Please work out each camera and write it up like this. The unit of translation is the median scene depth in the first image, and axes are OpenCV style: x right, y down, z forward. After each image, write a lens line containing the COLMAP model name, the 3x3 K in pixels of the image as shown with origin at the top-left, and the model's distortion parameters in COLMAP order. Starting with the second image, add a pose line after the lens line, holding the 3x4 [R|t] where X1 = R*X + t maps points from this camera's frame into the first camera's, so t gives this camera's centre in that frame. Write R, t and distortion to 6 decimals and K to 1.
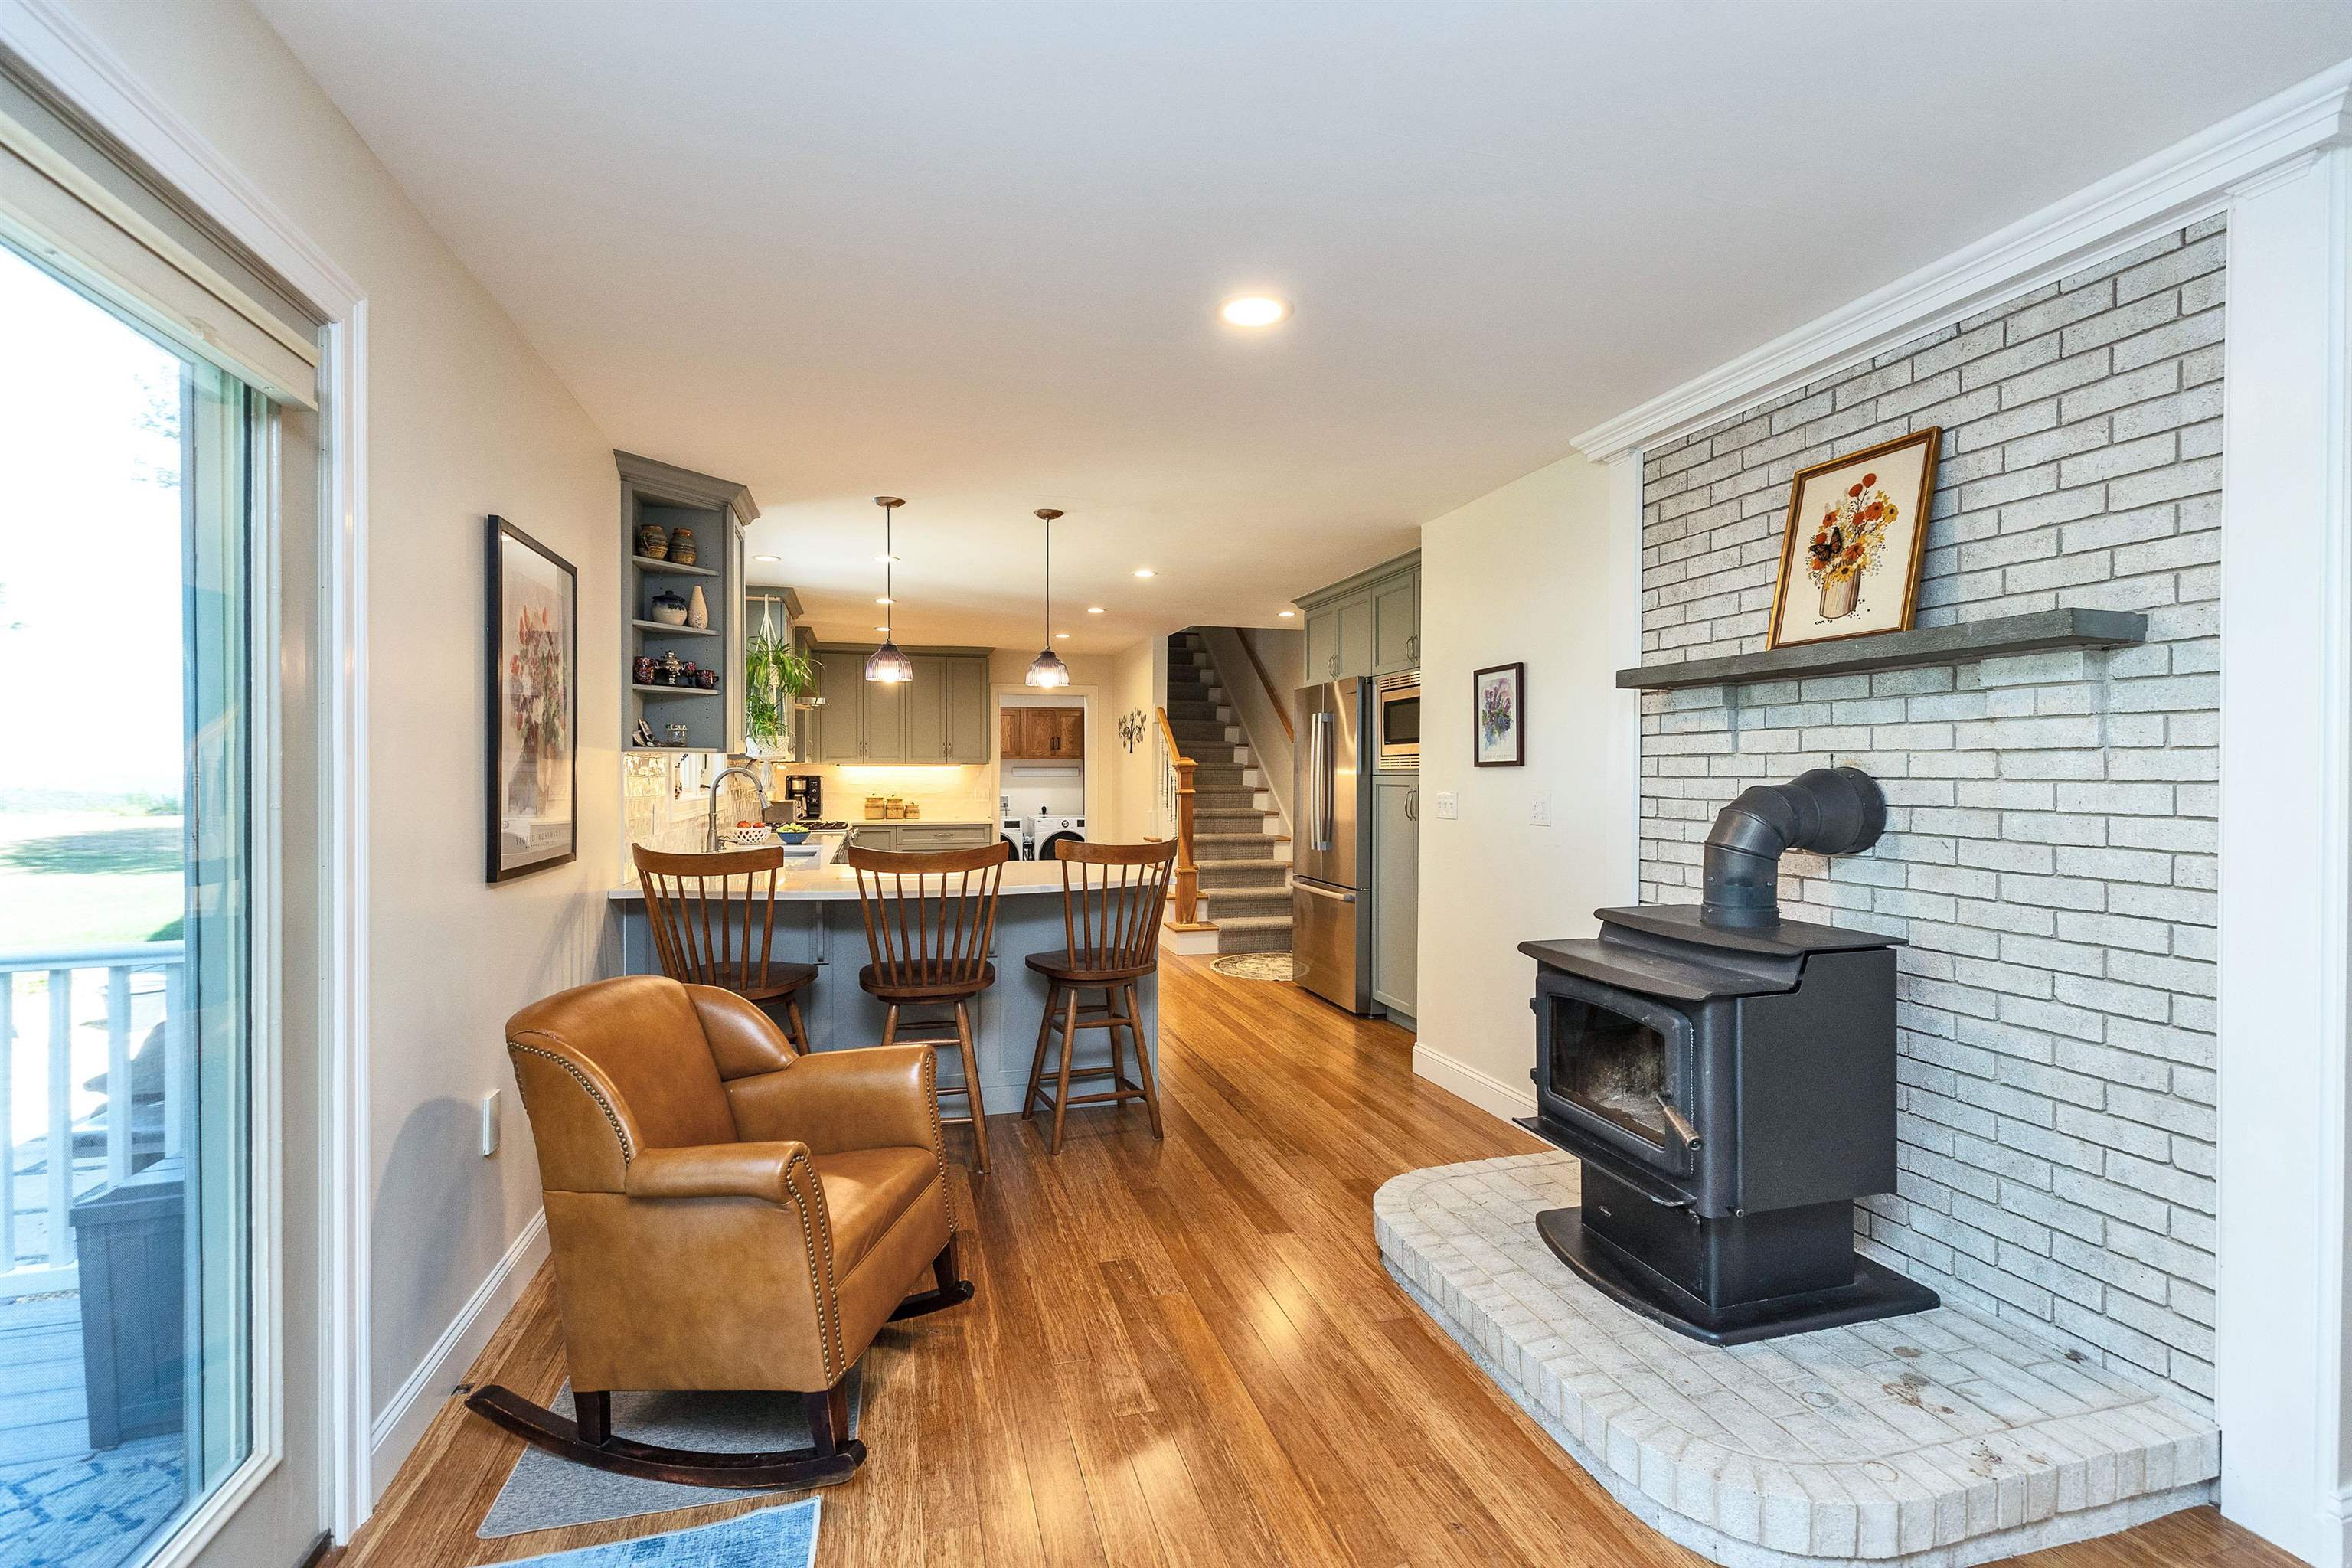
lens RADIAL K [[1052.3, 0, 1175.0], [0, 1052.3, 788.9], [0, 0, 1]] dist [0.001836, -0.000038]
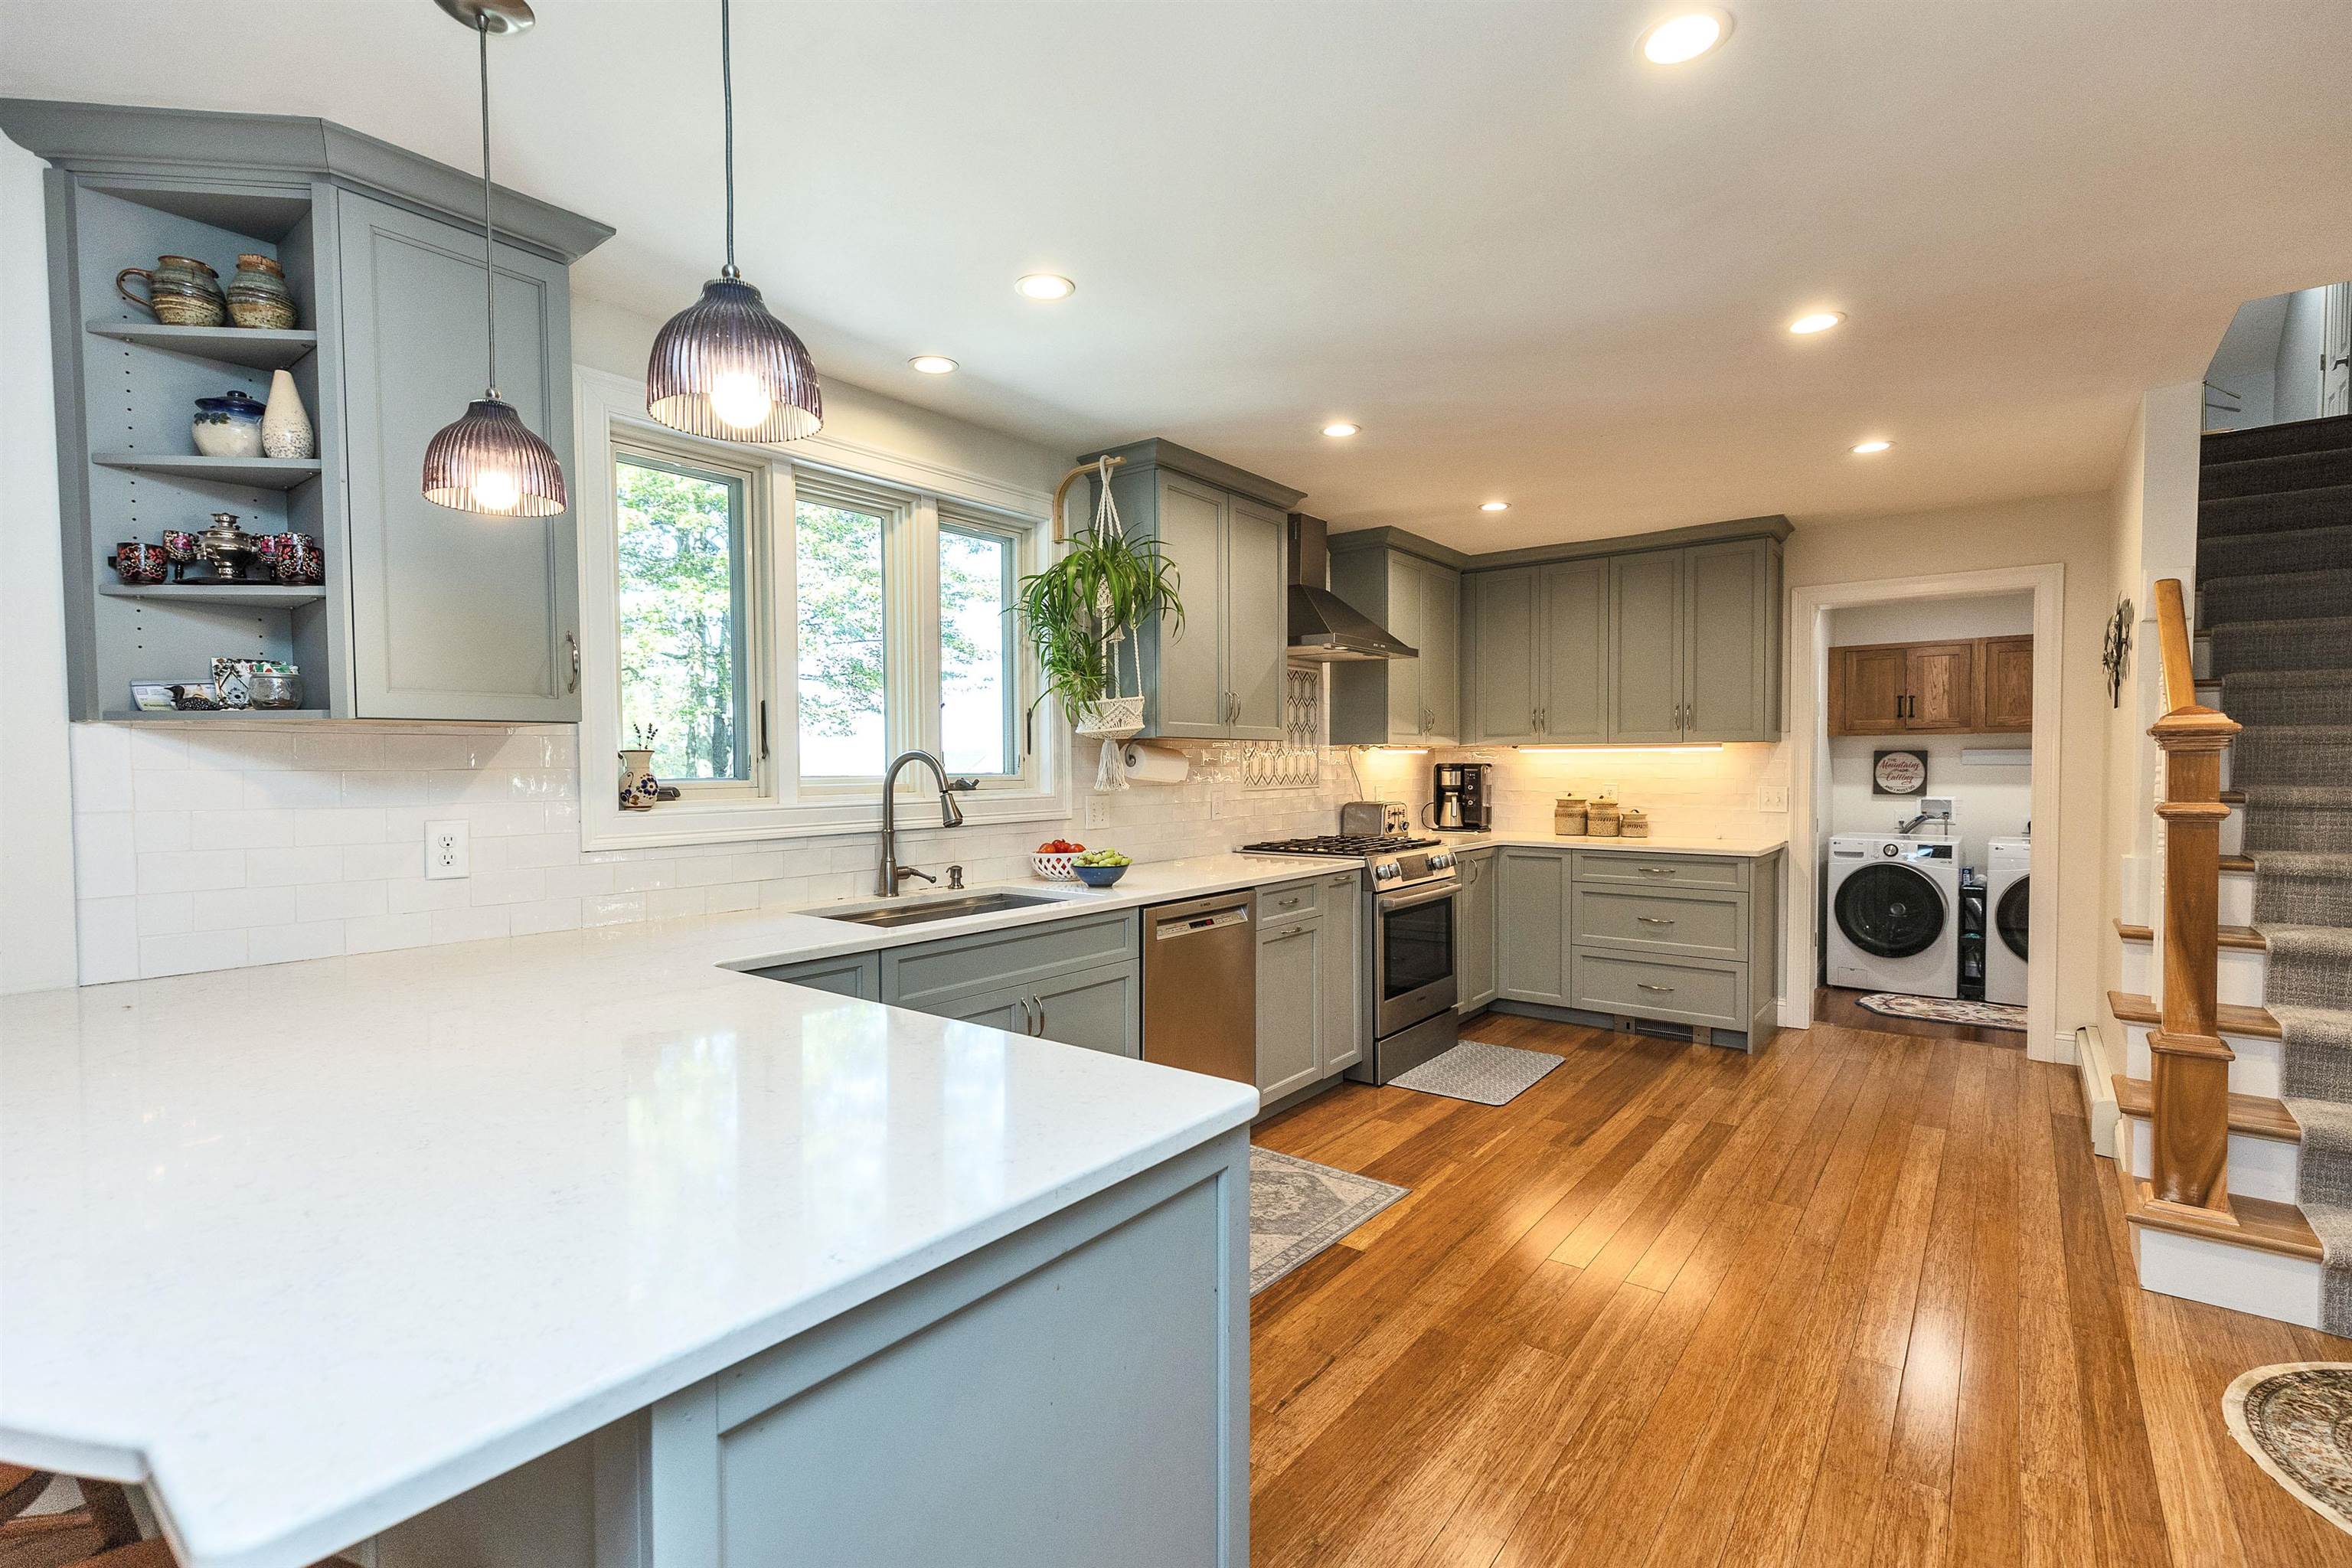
lens RADIAL K [[1052.3, 0, 1175.0], [0, 1052.3, 788.9], [0, 0, 1]] dist [0.001836, -0.000038]
pose [[0.592572, 0.017271, -0.805333, 0.089277], [-0.007158, 0.999844, 0.016176, -0.007689], [0.805486, -0.003821, 0.592602, 0.546952]]
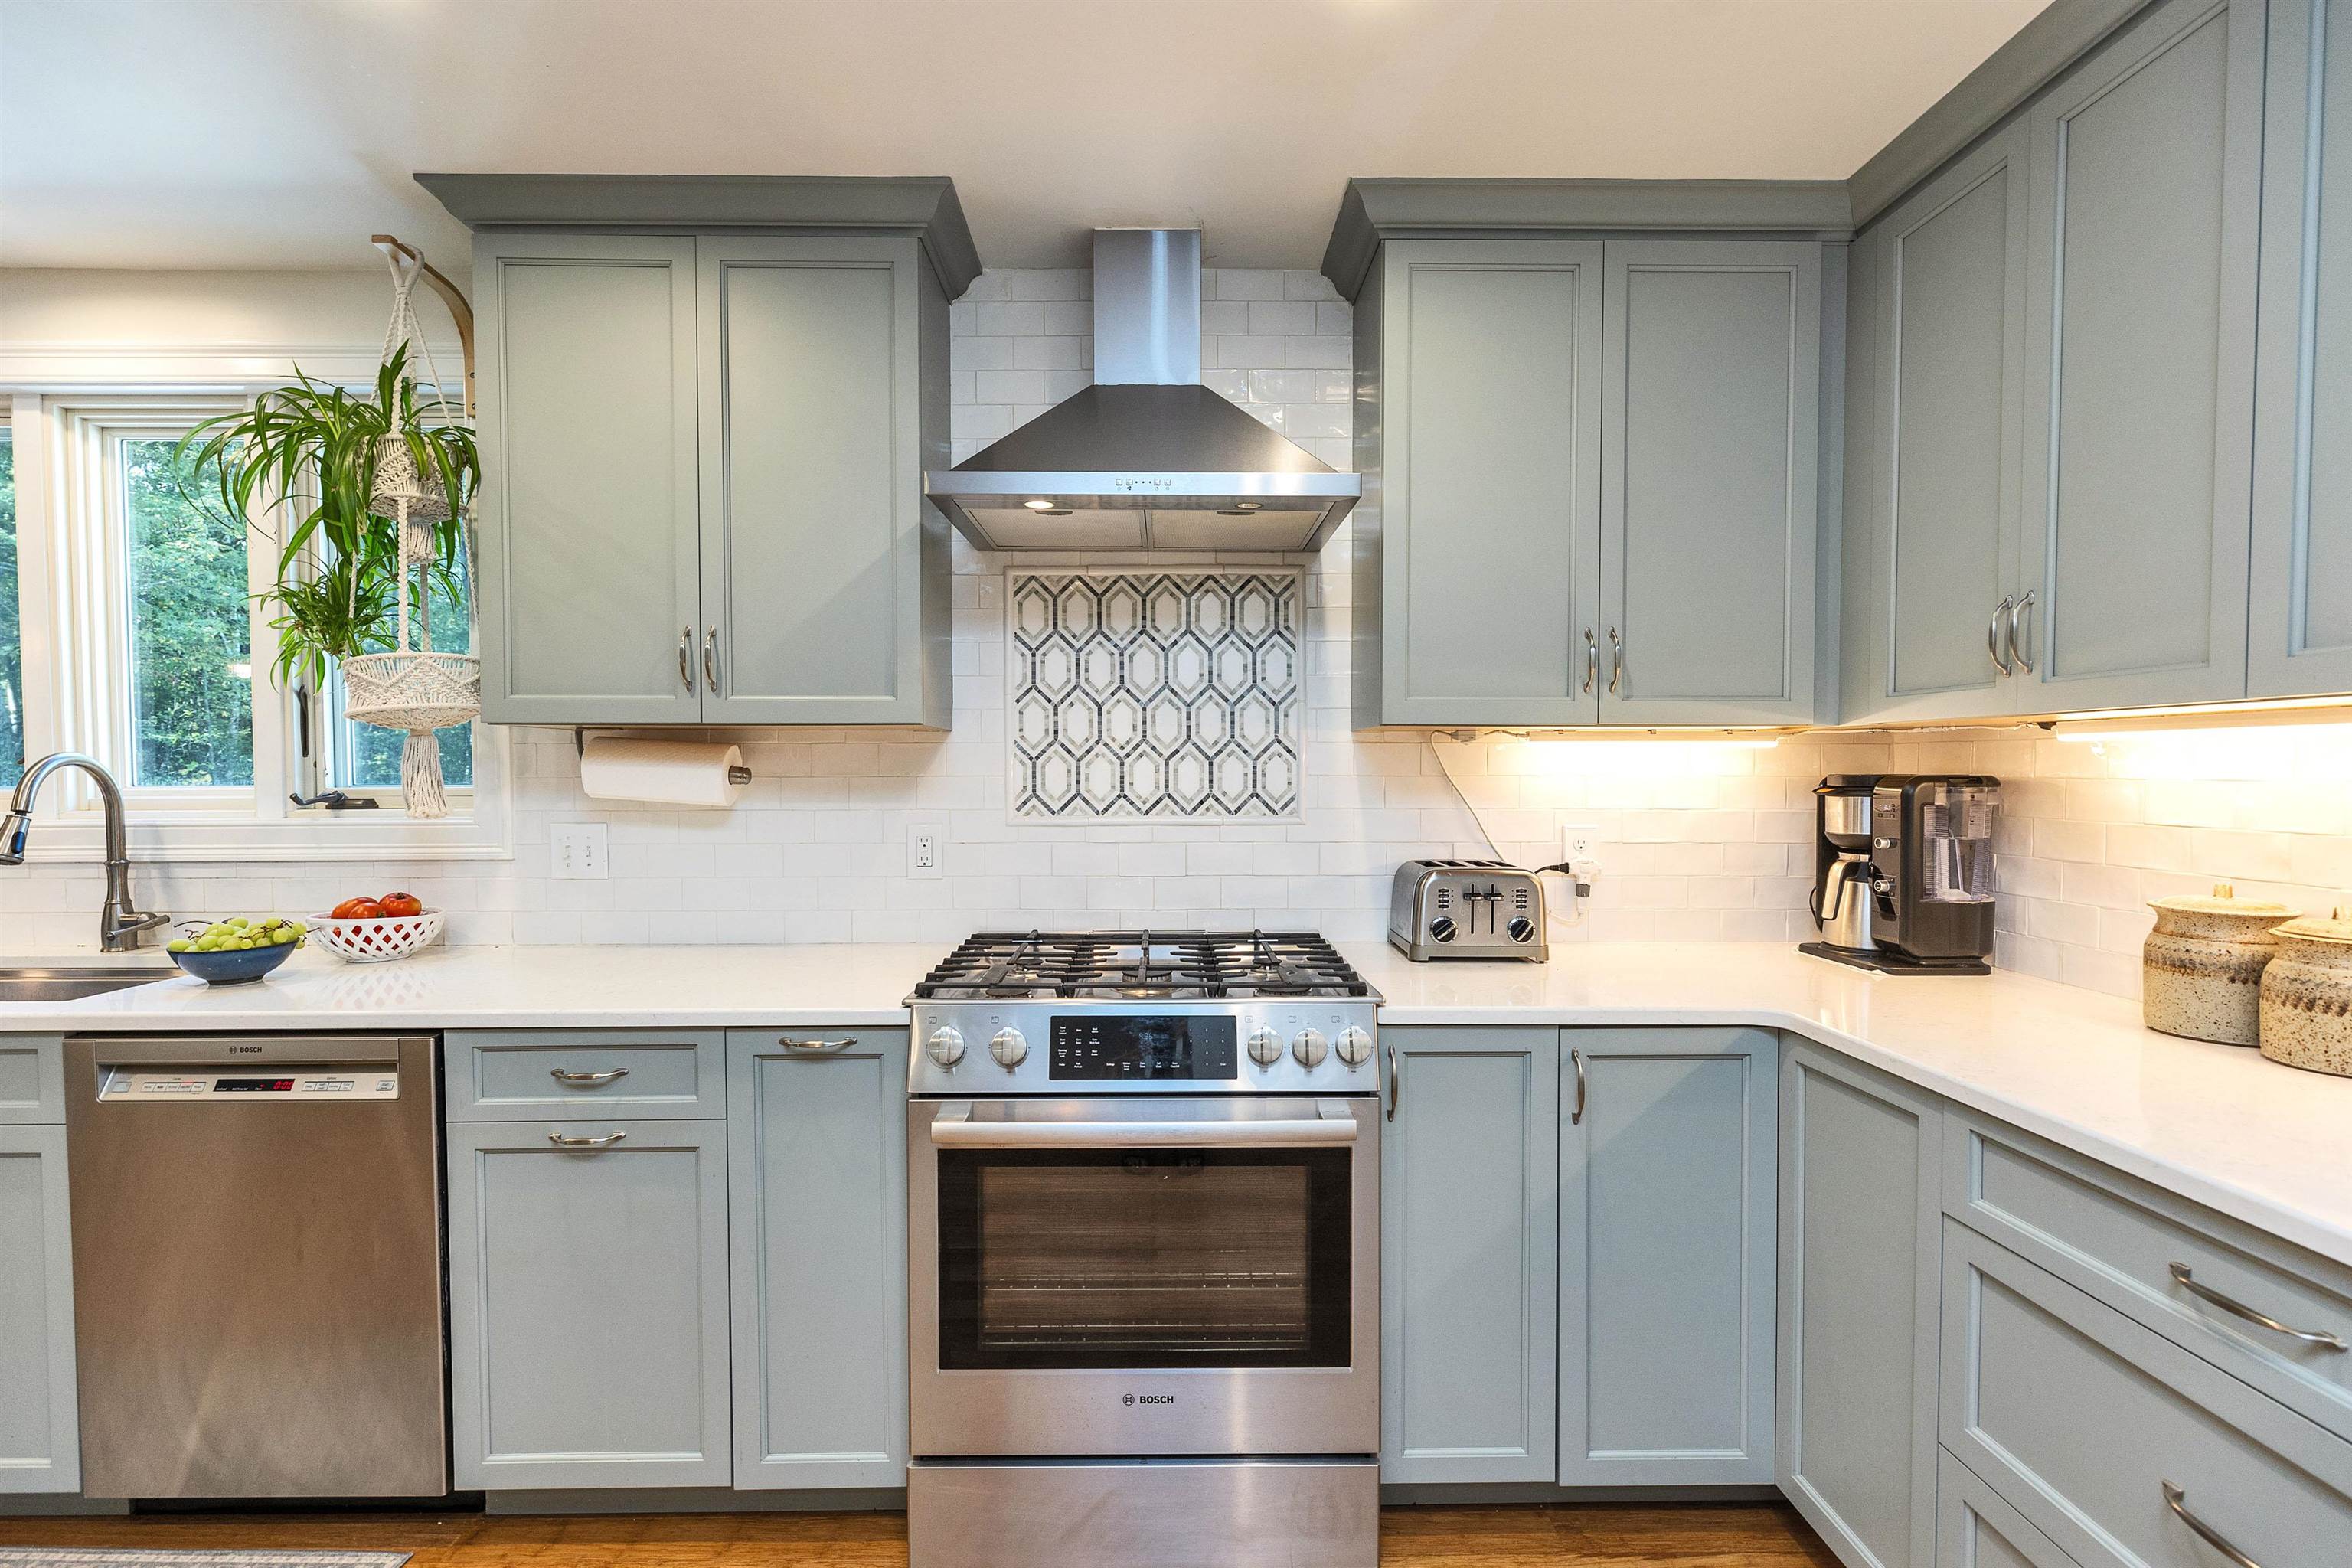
lens RADIAL K [[1160.2, 0, 1176.0], [0, 1160.2, 784.0], [0, 0, 1]] dist [-0.000478, -0.000318]
pose [[-0.252680, 0.026241, -0.967194, -0.066039], [-0.013759, 0.999434, 0.030711, -0.020288], [0.967452, 0.021068, -0.252176, 1.072679]]
